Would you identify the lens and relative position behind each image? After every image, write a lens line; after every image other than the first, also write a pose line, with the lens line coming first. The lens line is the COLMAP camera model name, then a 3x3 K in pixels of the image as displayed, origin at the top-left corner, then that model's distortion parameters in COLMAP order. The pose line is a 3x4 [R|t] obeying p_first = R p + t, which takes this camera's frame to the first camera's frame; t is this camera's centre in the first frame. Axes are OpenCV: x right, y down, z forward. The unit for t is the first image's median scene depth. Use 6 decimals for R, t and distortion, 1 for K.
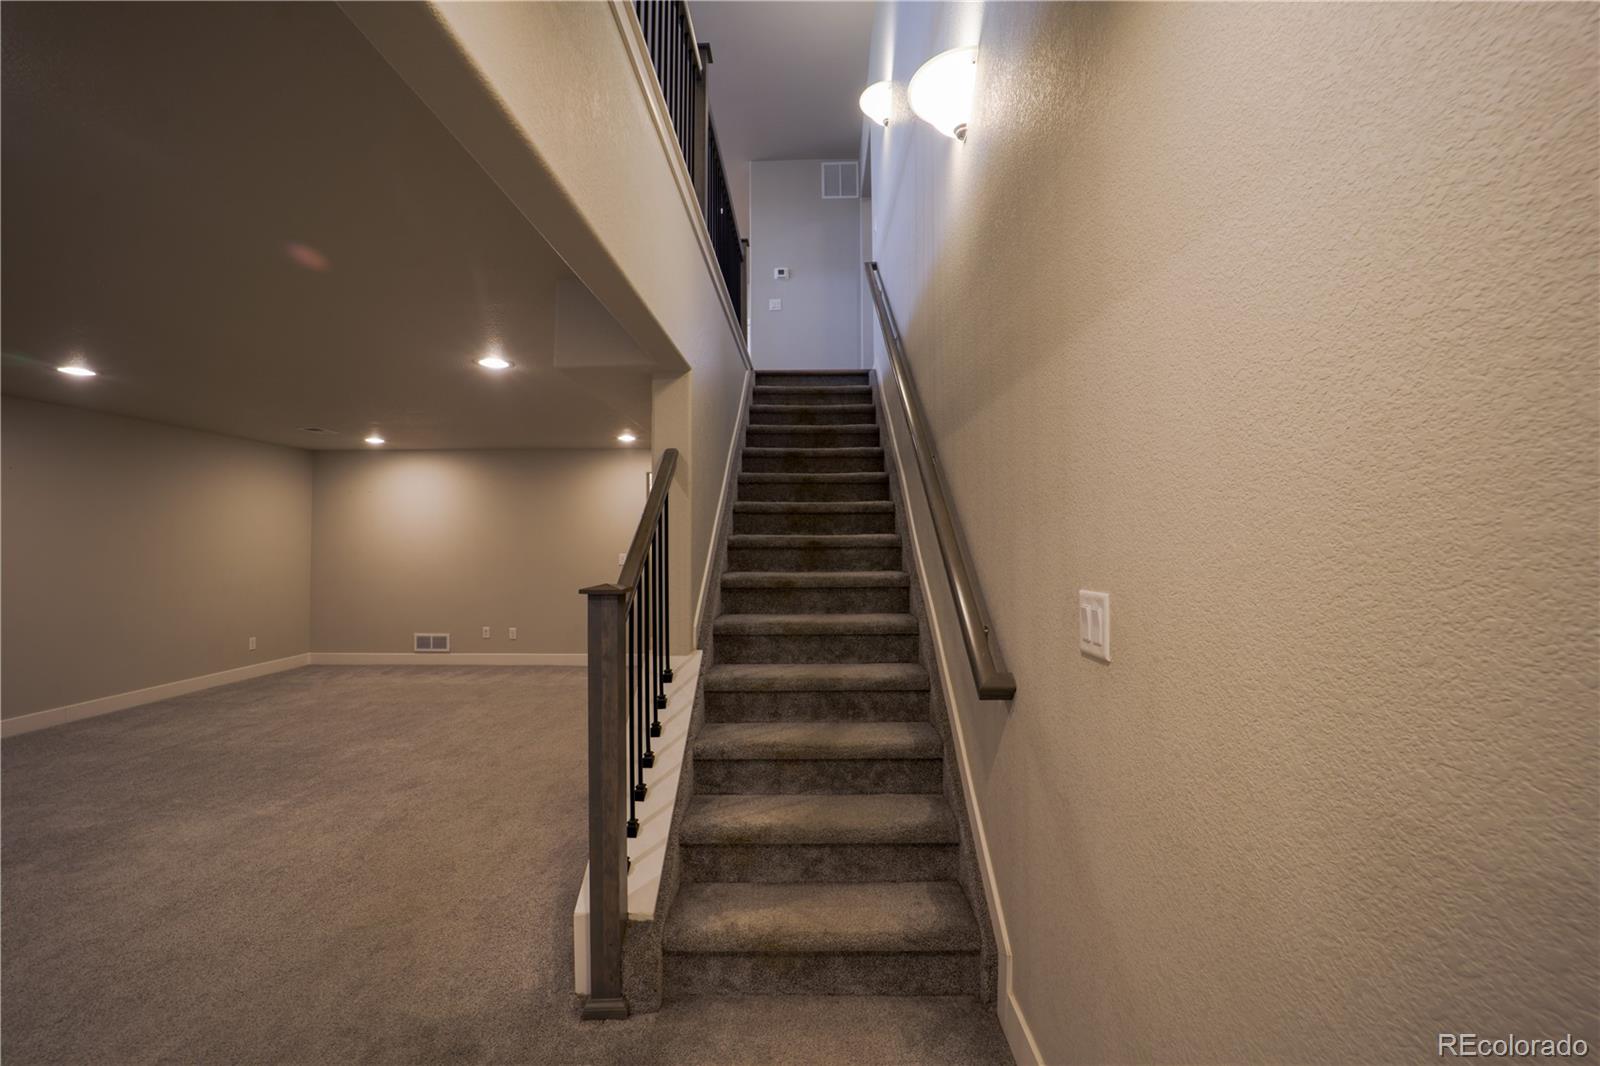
lens RADIAL K [[645.0, 0, 800.0], [0, 645.0, 533.0], [0, 0, 1]] dist [-0.016485, 0.000213]
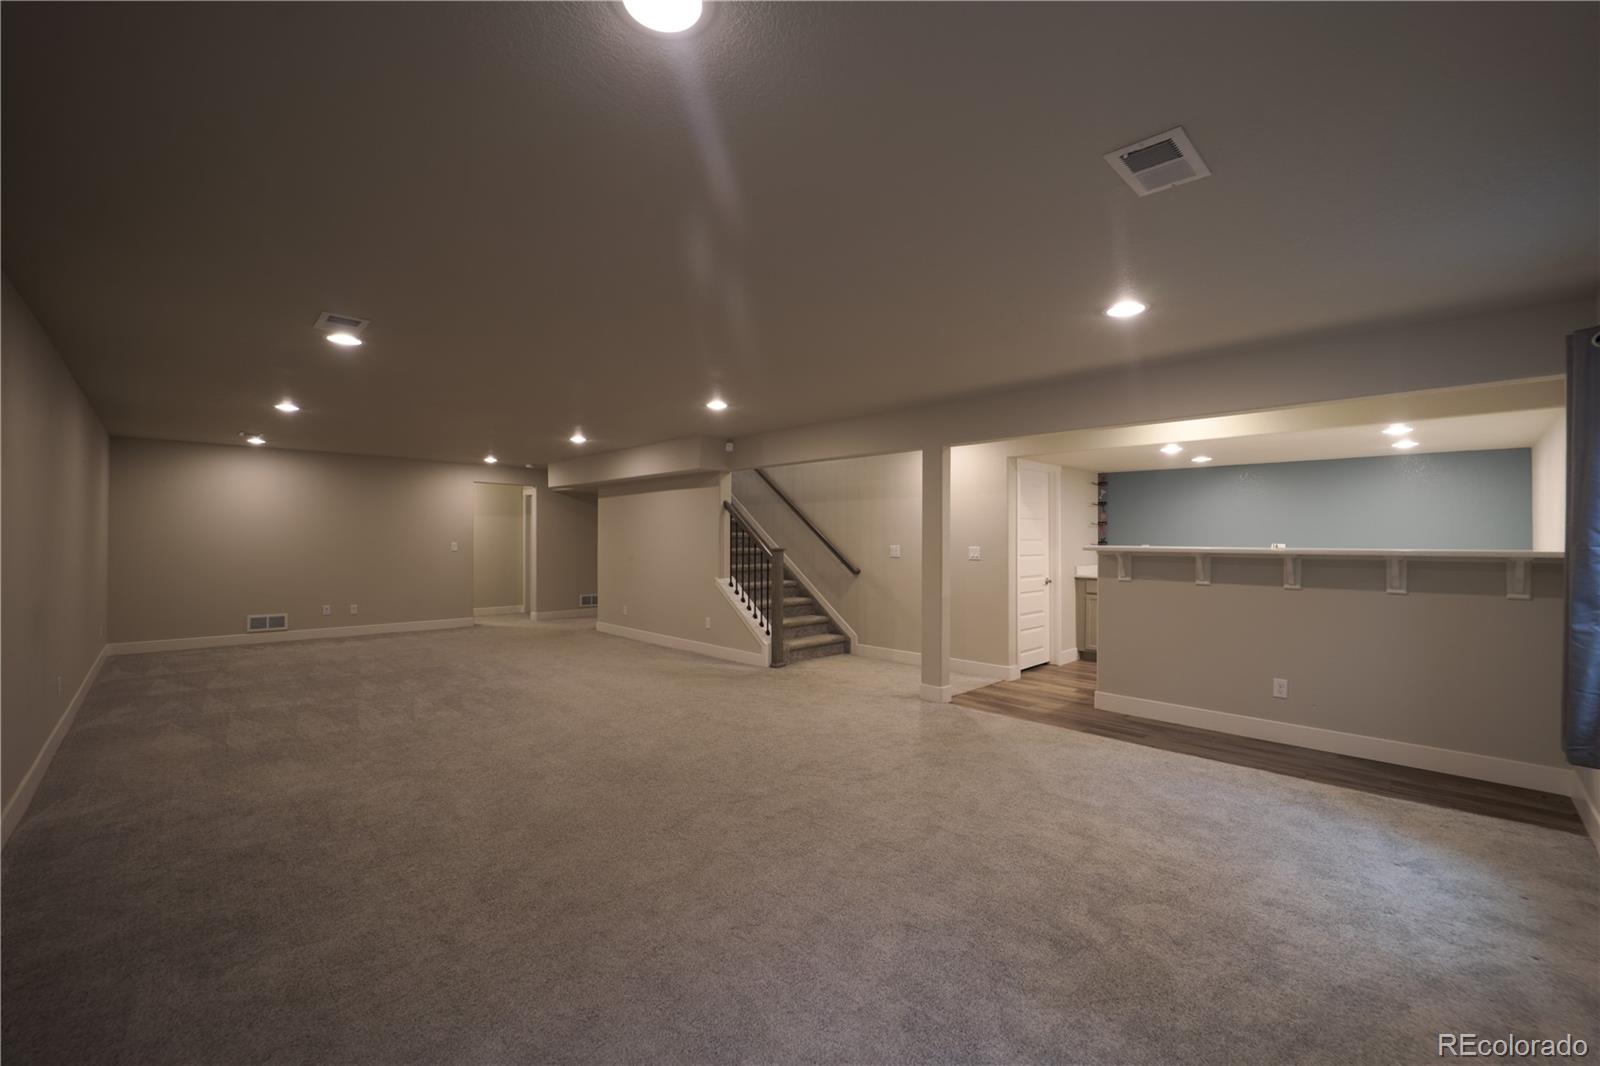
lens RADIAL K [[645.0, 0, 800.0], [0, 645.0, 533.0], [0, 0, 1]] dist [-0.016485, 0.000213]
pose [[0.707823, 0.013304, 0.706264, -1.685885], [-0.018478, 0.999829, -0.000315, -0.001052], [-0.706148, -0.012828, 0.707948, -1.016340]]
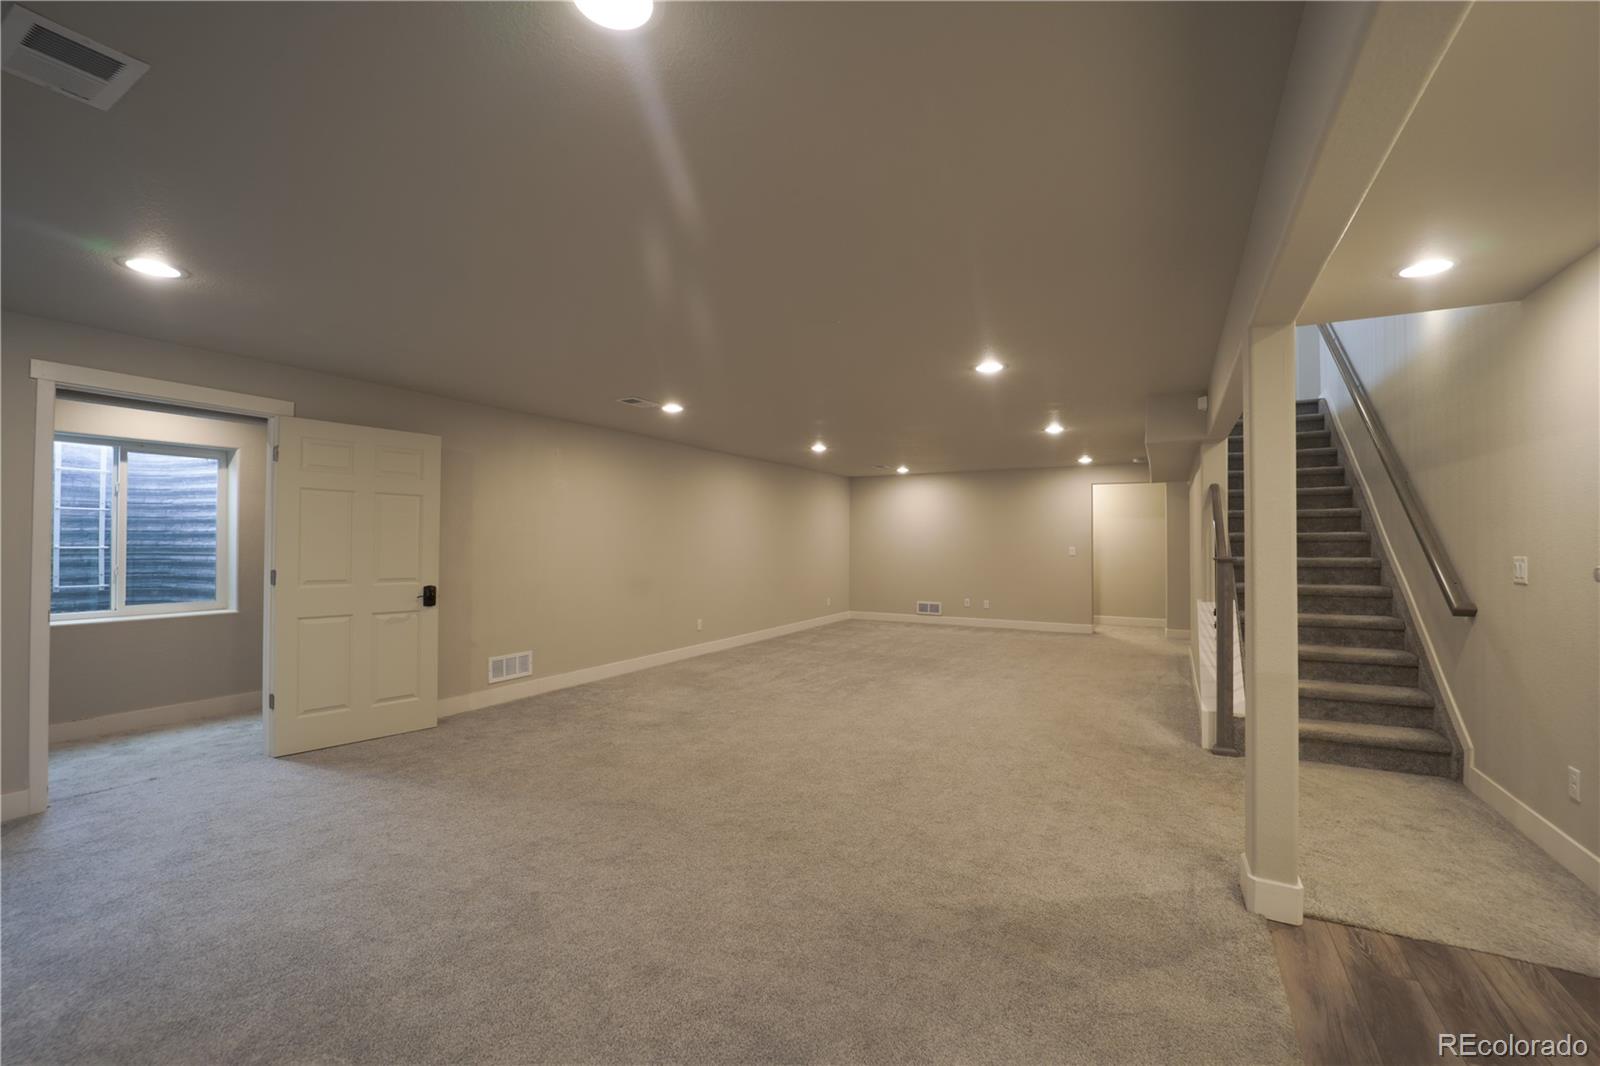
lens RADIAL K [[649.9, 0, 804.0], [0, 649.9, 533.7], [0, 0, 1]] dist [-0.020974, -0.000491]
pose [[0.883313, -0.002227, -0.468779, -0.337092], [0.004713, 0.999980, 0.004129, -0.007165], [0.468761, -0.005856, 0.883306, -0.986324]]
